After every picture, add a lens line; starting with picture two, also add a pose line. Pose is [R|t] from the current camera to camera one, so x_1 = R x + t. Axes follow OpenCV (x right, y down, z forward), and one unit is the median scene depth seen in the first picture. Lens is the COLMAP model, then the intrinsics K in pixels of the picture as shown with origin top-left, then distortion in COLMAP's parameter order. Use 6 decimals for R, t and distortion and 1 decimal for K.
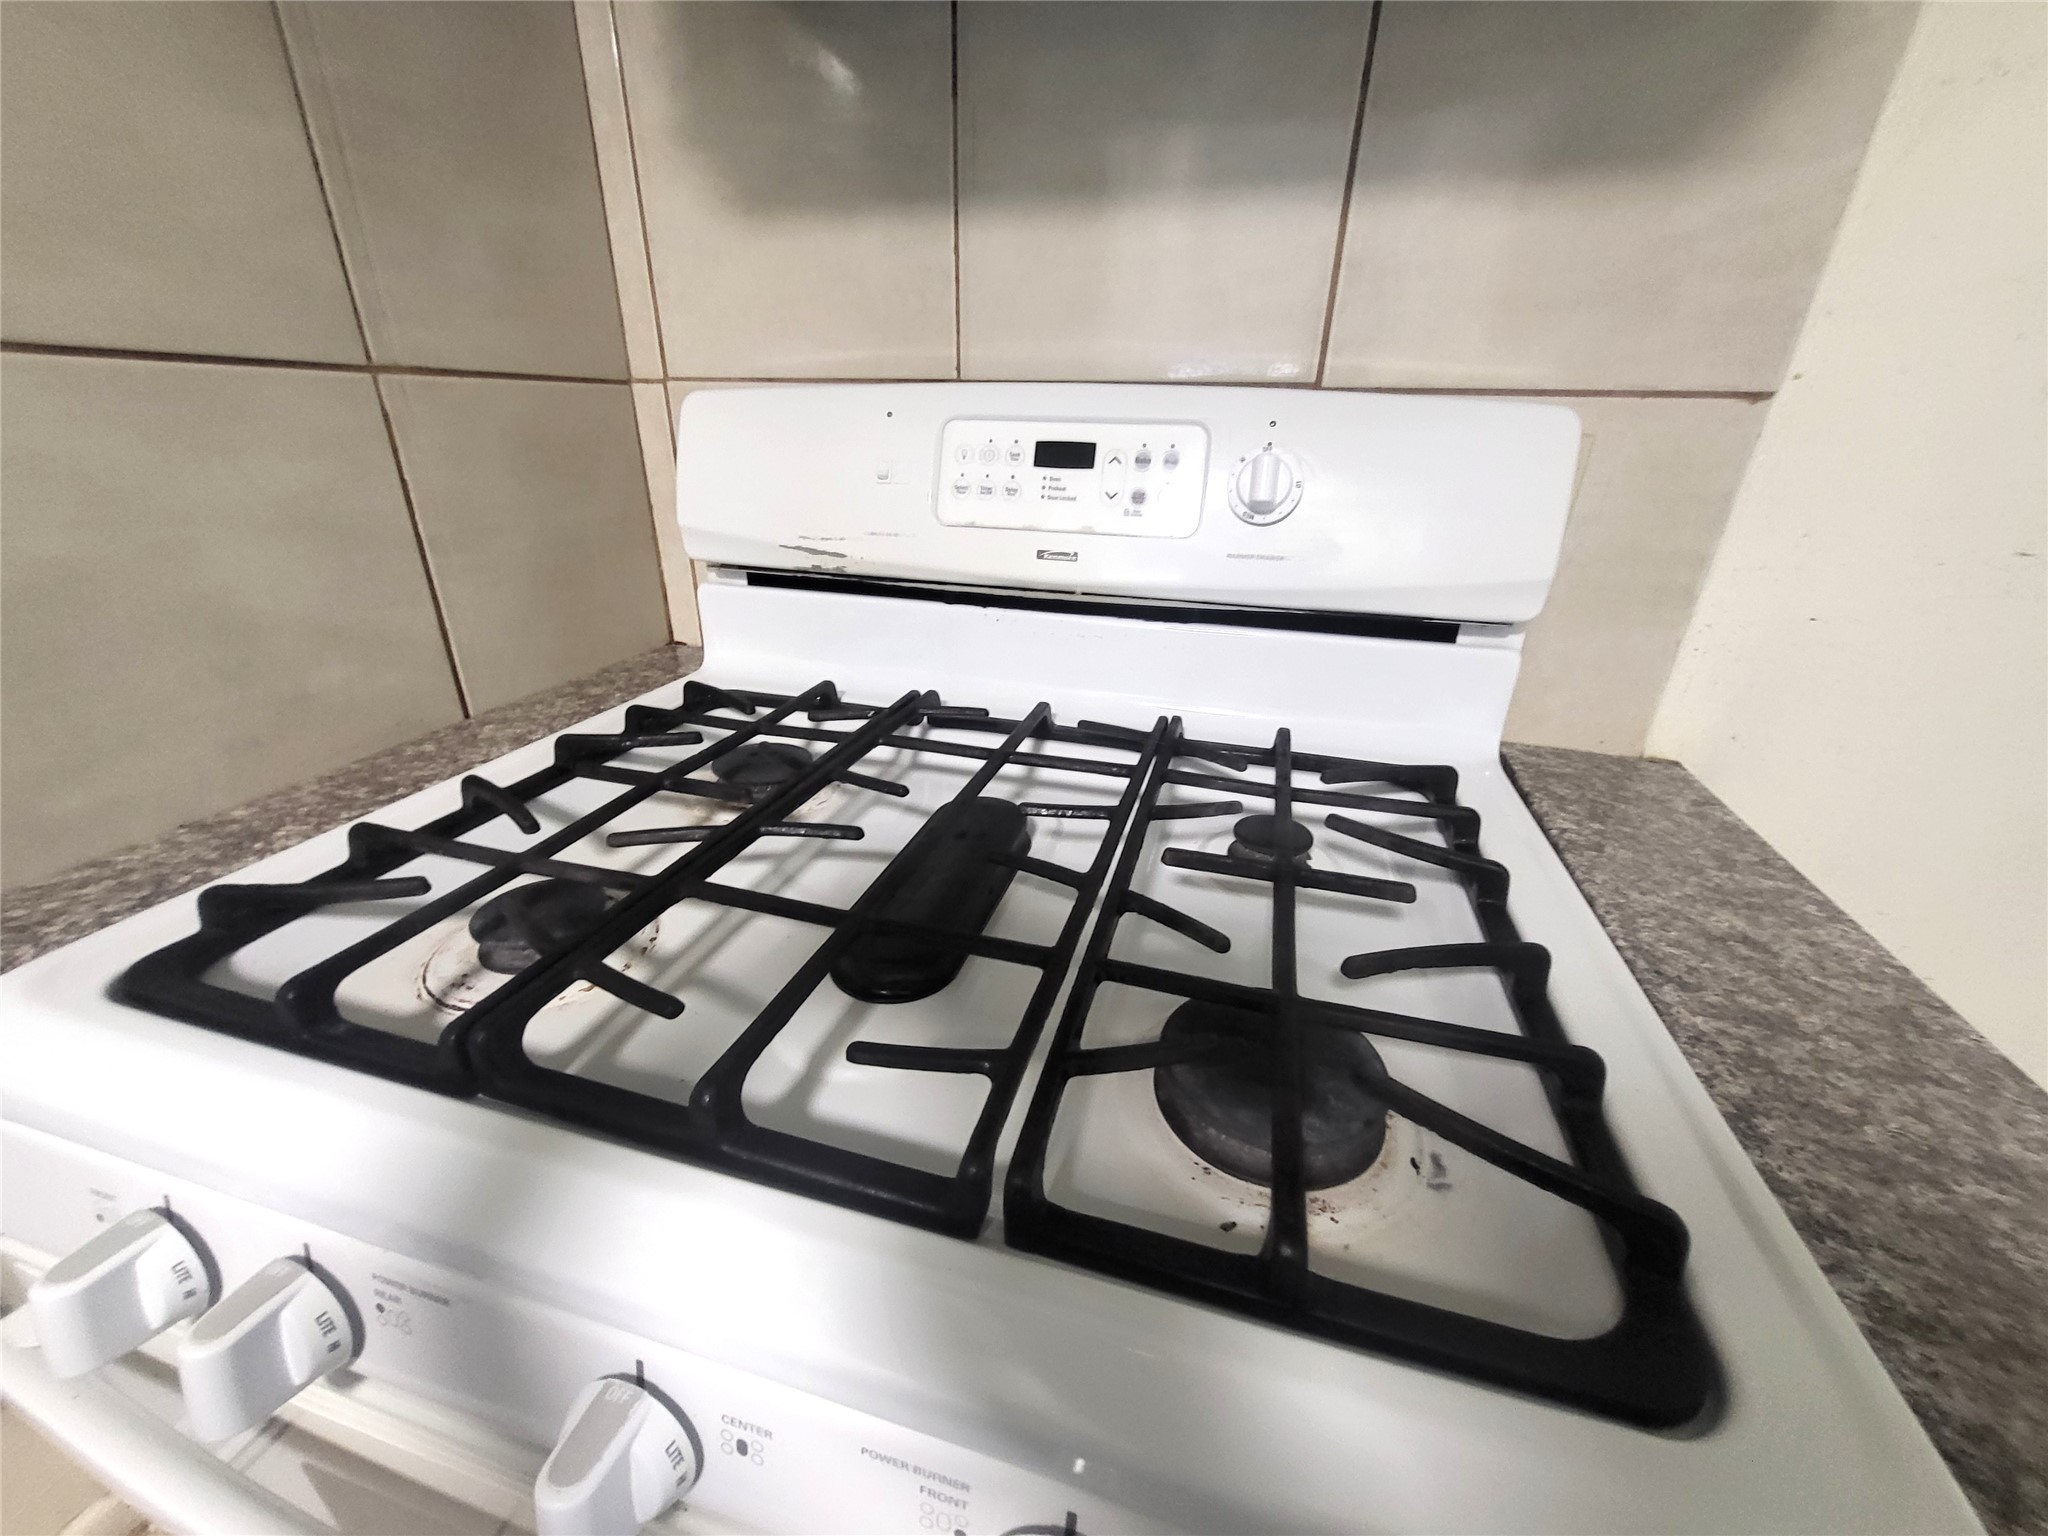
lens RADIAL K [[805.4, 0, 1030.8], [0, 805.4, 776.3], [0, 0, 1]] dist [0.005590, -0.000363]
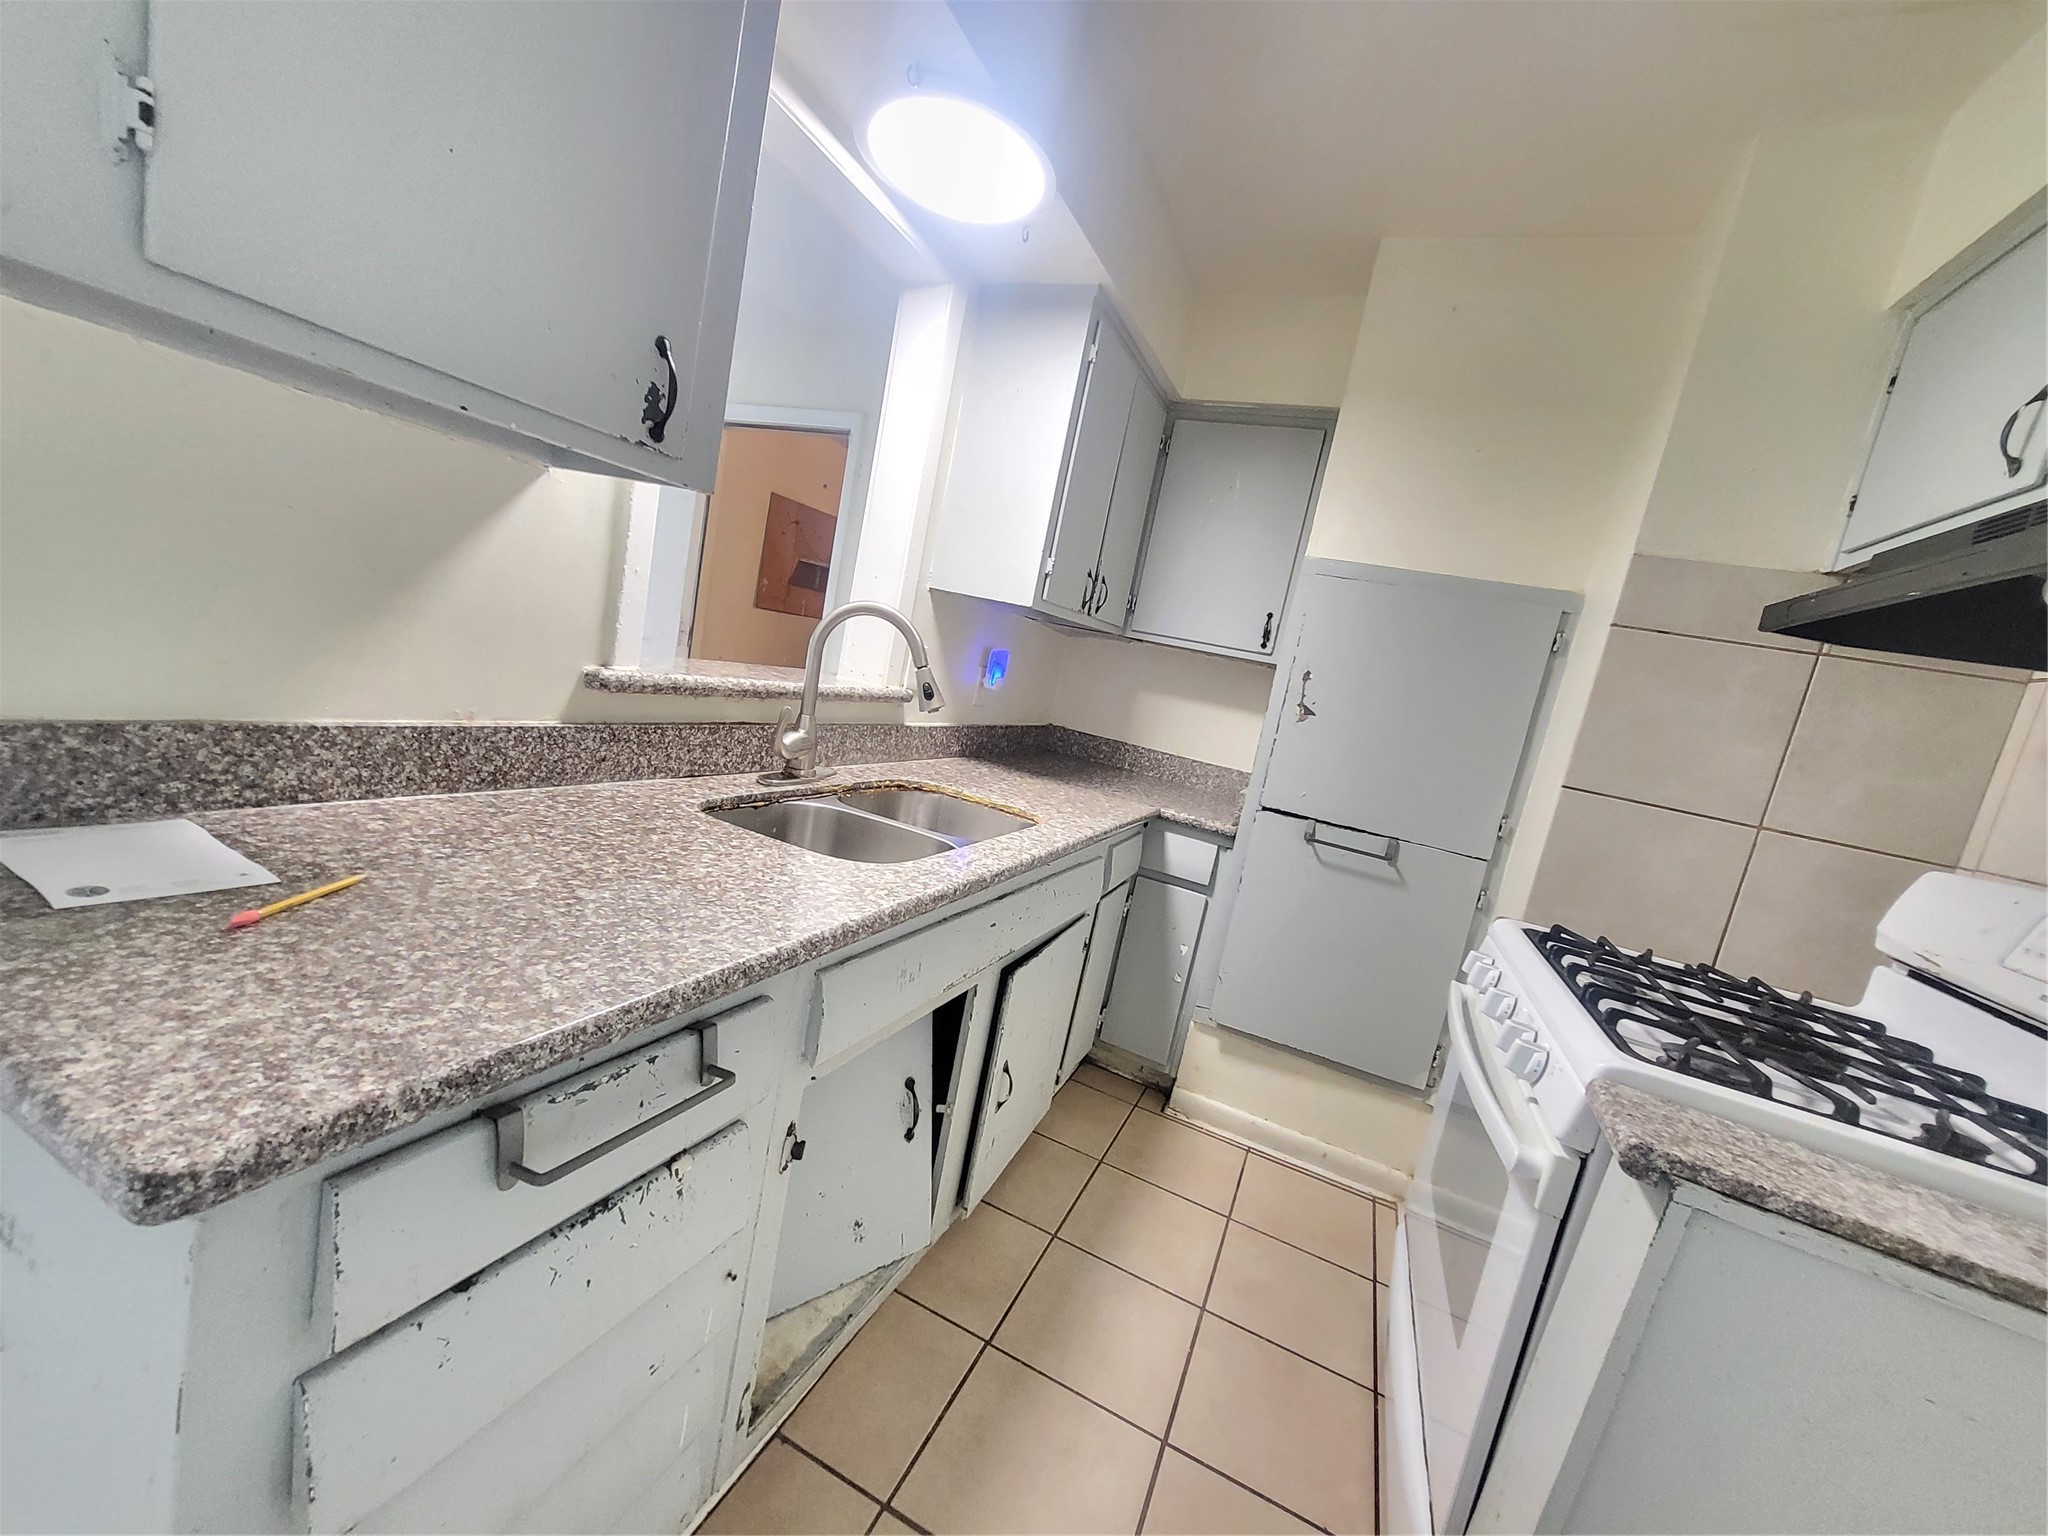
lens RADIAL K [[805.4, 0, 1030.8], [0, 805.4, 776.3], [0, 0, 1]] dist [0.005590, -0.000363]
pose [[-0.111453, 0.097278, -0.988997, 1.679469], [-0.575289, 0.805170, 0.144027, 0.261340], [0.810321, 0.585012, -0.033775, -0.722028]]
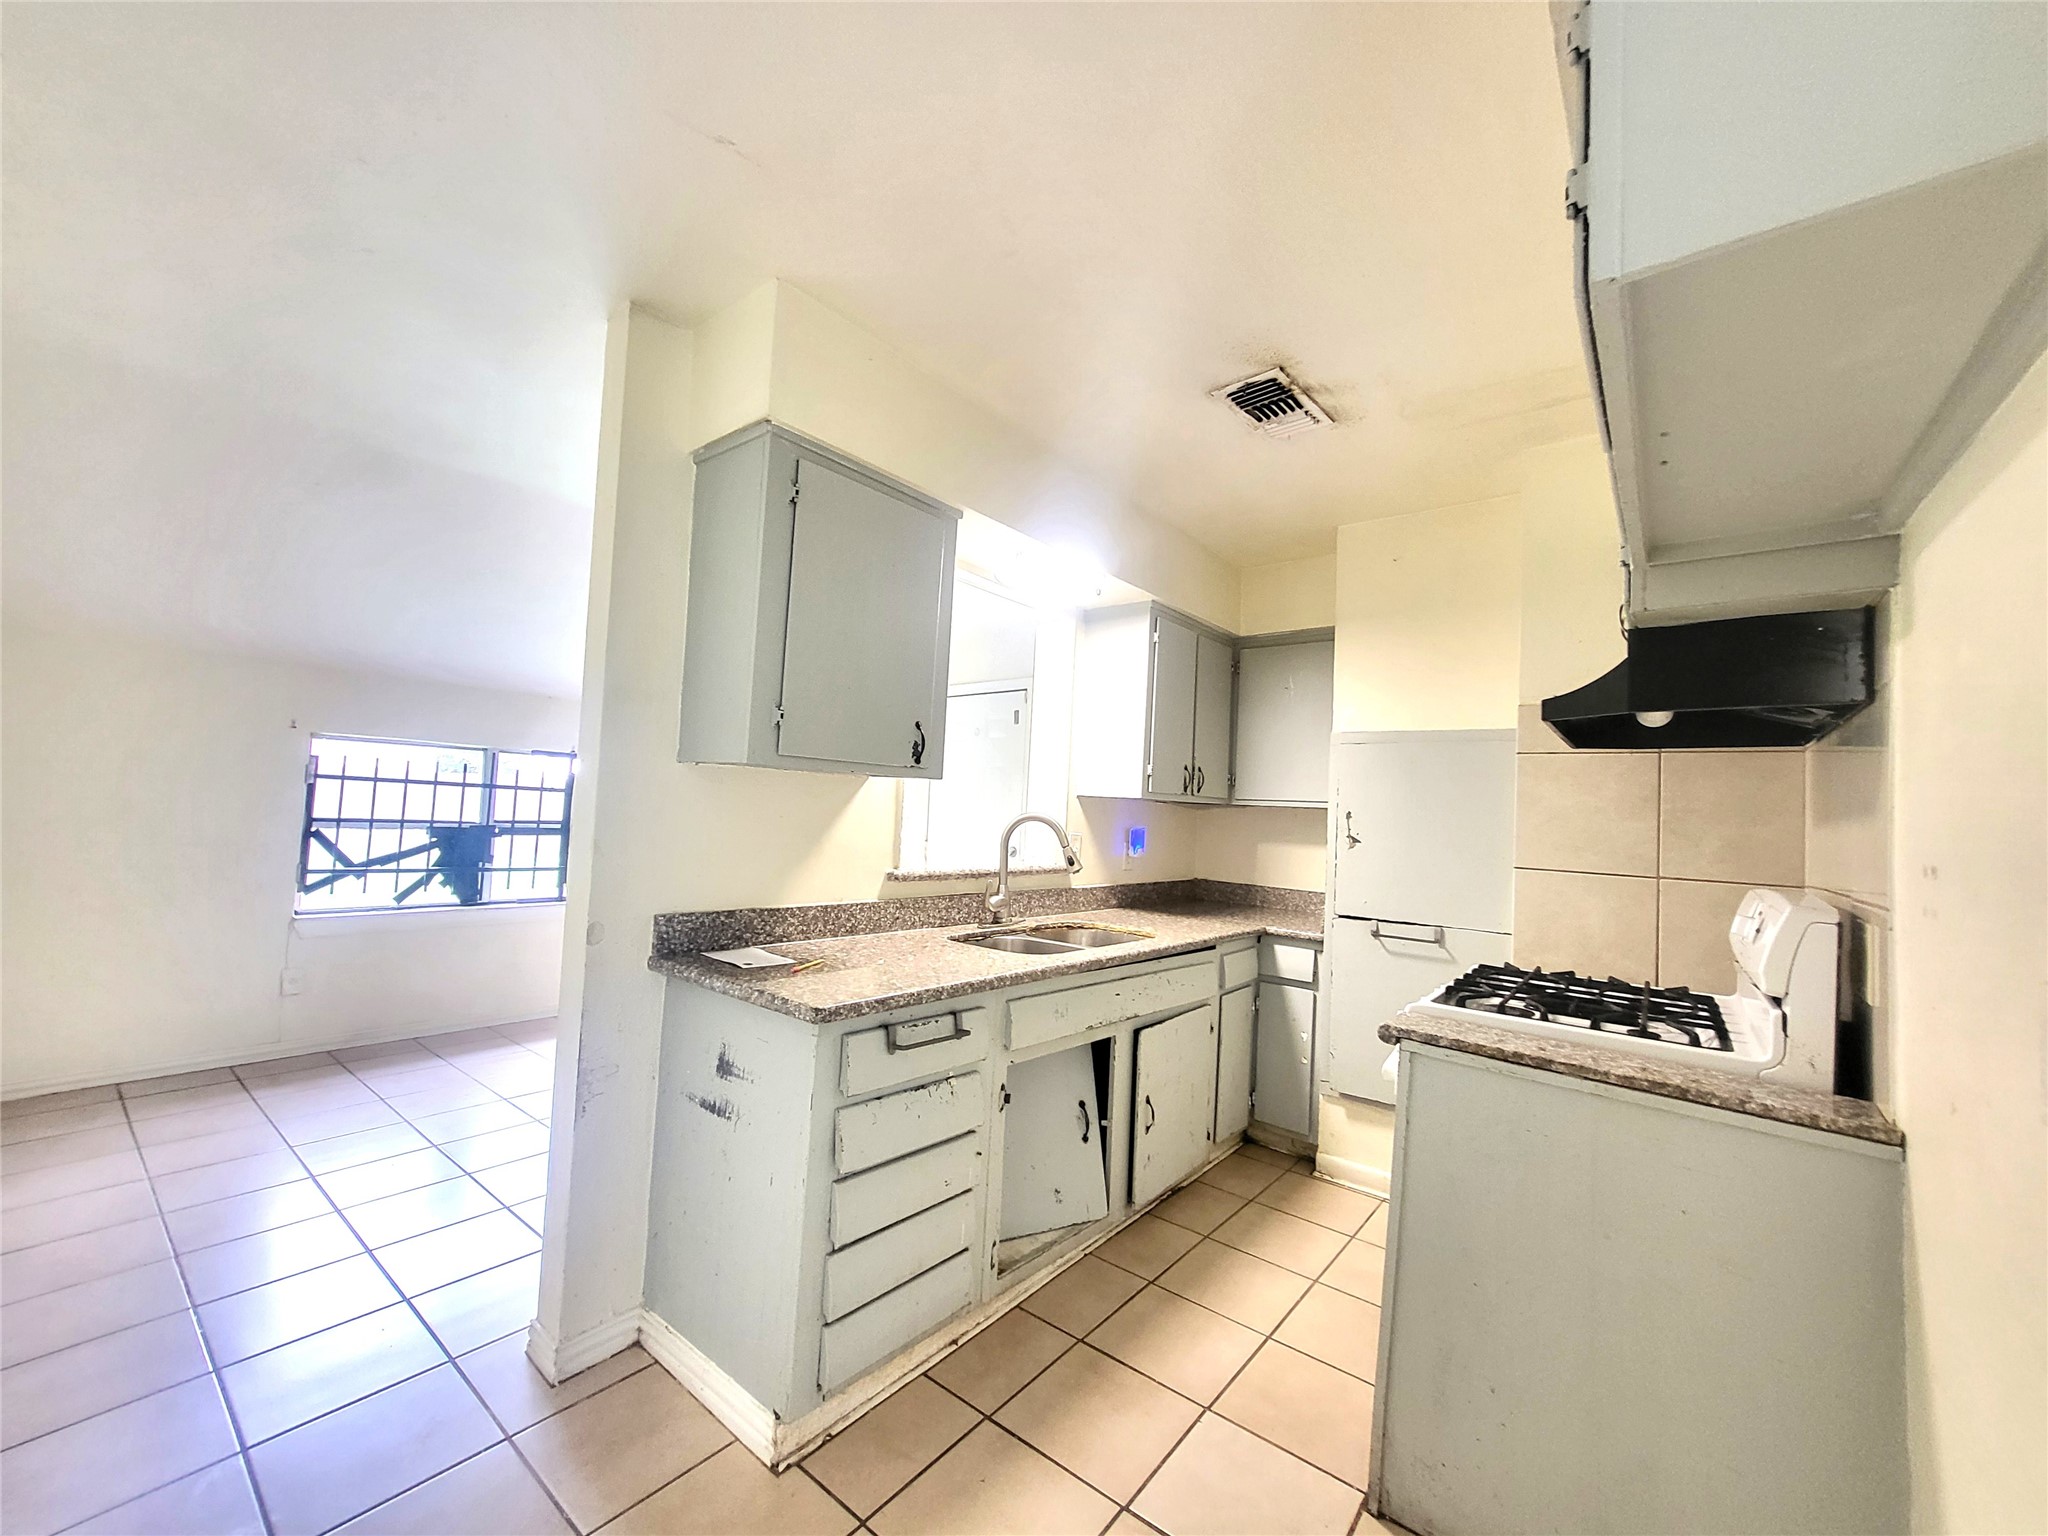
lens RADIAL K [[805.5, 0, 1027.6], [0, 805.5, 778.7], [0, 0, 1]] dist [0.005771, -0.000429]
pose [[-0.379030, -0.086260, -0.921355, 3.061055], [-0.427796, 0.899201, 0.091802, -0.053257], [0.820565, 0.428948, -0.377726, -0.057079]]
